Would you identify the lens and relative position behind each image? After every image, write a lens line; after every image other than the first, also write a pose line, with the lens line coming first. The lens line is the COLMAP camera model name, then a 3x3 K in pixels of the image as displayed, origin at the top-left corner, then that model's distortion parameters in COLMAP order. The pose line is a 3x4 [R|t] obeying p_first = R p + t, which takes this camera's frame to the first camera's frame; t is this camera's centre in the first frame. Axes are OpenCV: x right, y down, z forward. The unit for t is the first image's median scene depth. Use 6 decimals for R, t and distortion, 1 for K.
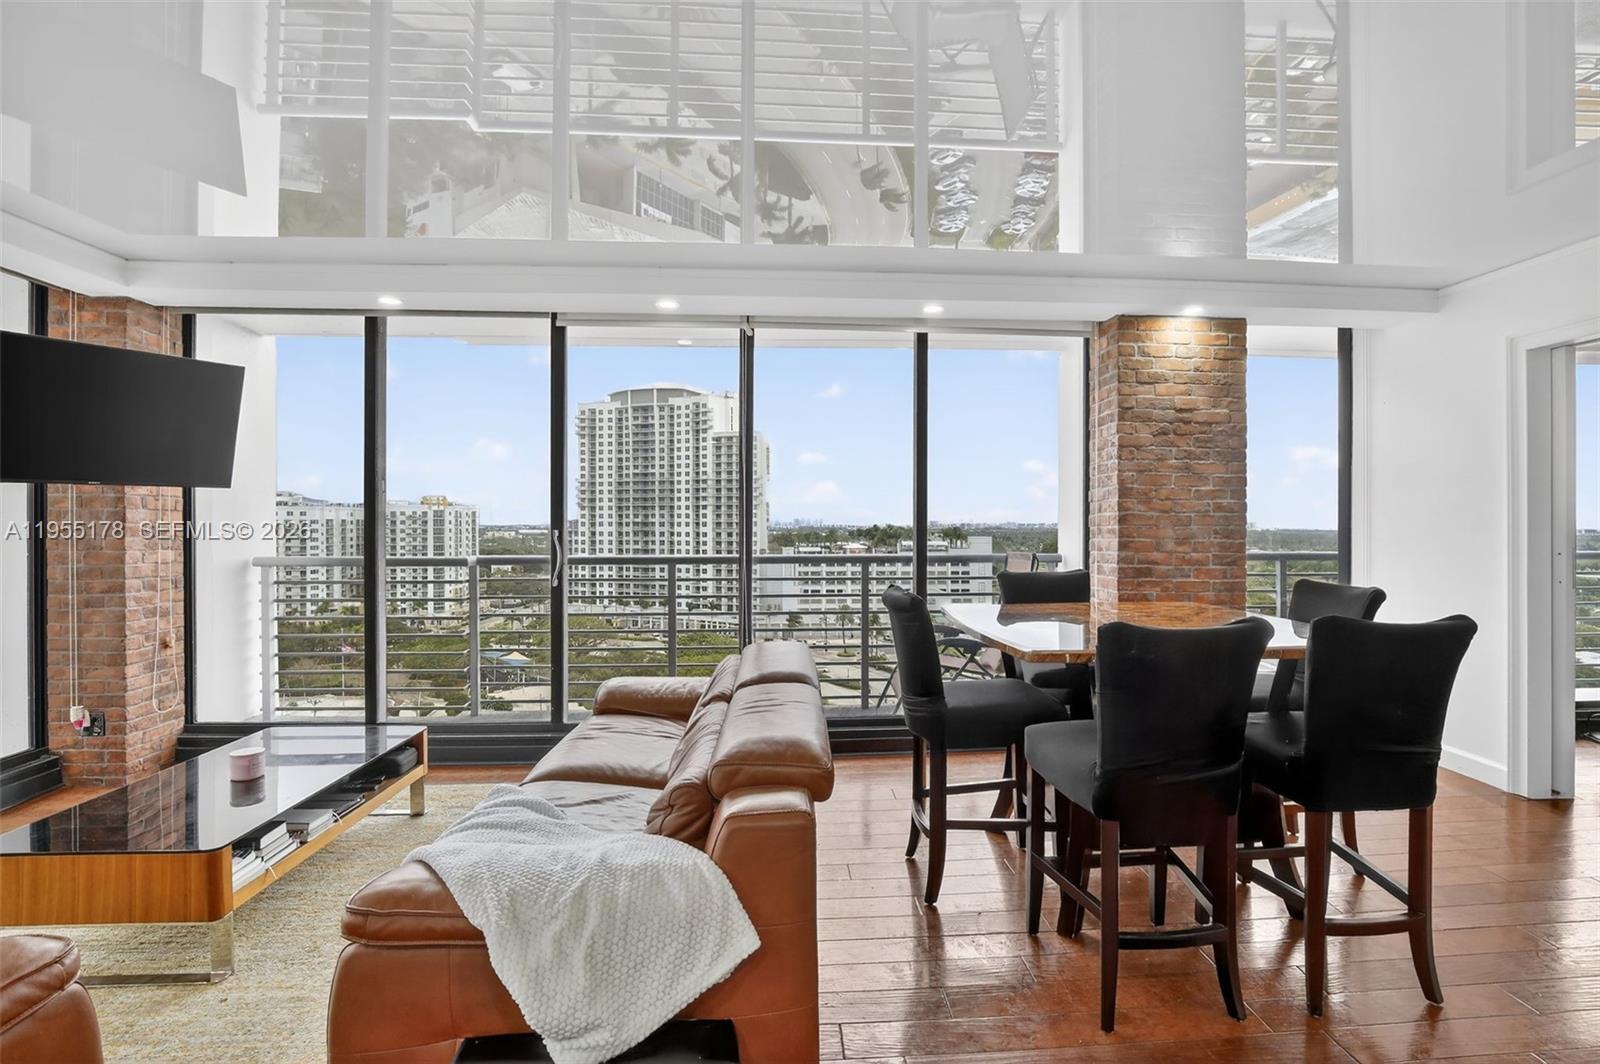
lens RADIAL K [[747.5, 0, 811.1], [0, 747.5, 524.2], [0, 0, 1]] dist [-0.031397, 0.007068]
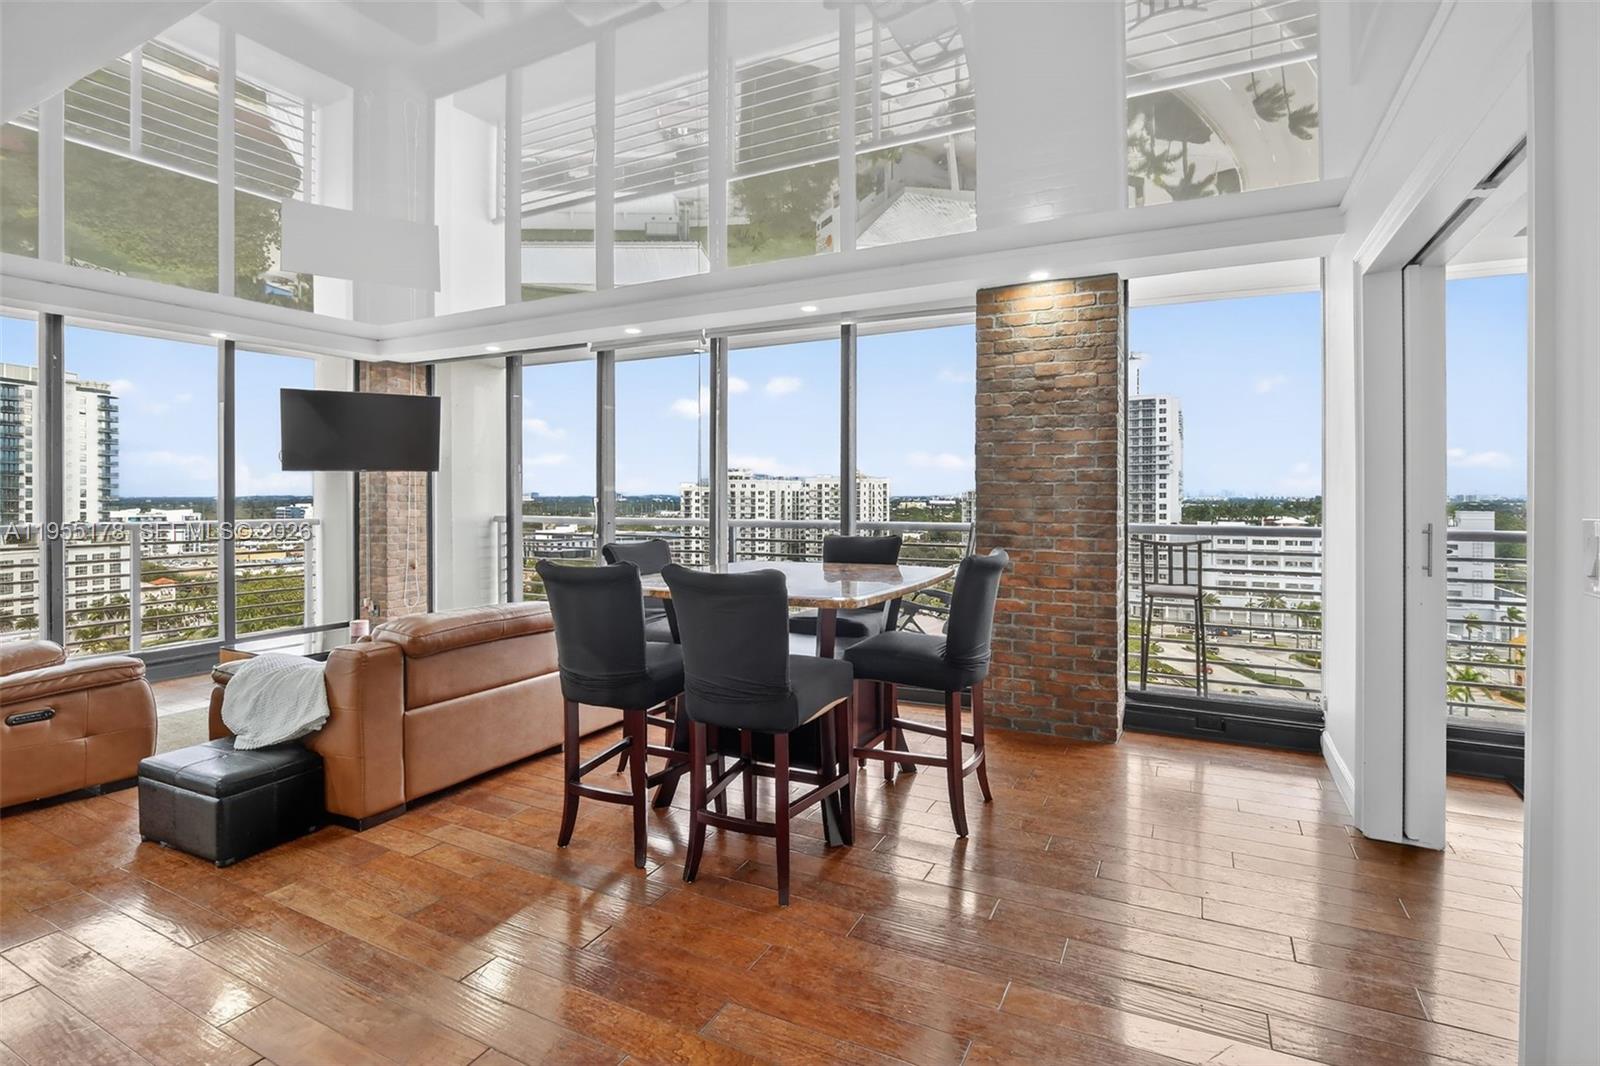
lens RADIAL K [[740.5, 0, 842.8], [0, 740.5, 492.3], [0, 0, 1]] dist [-0.019336, 0.000206]
pose [[0.872898, -0.001282, -0.487901, 0.745145], [-0.000617, 0.999993, -0.003730, 0.002054], [0.487902, 0.003557, 0.872891, 0.019517]]
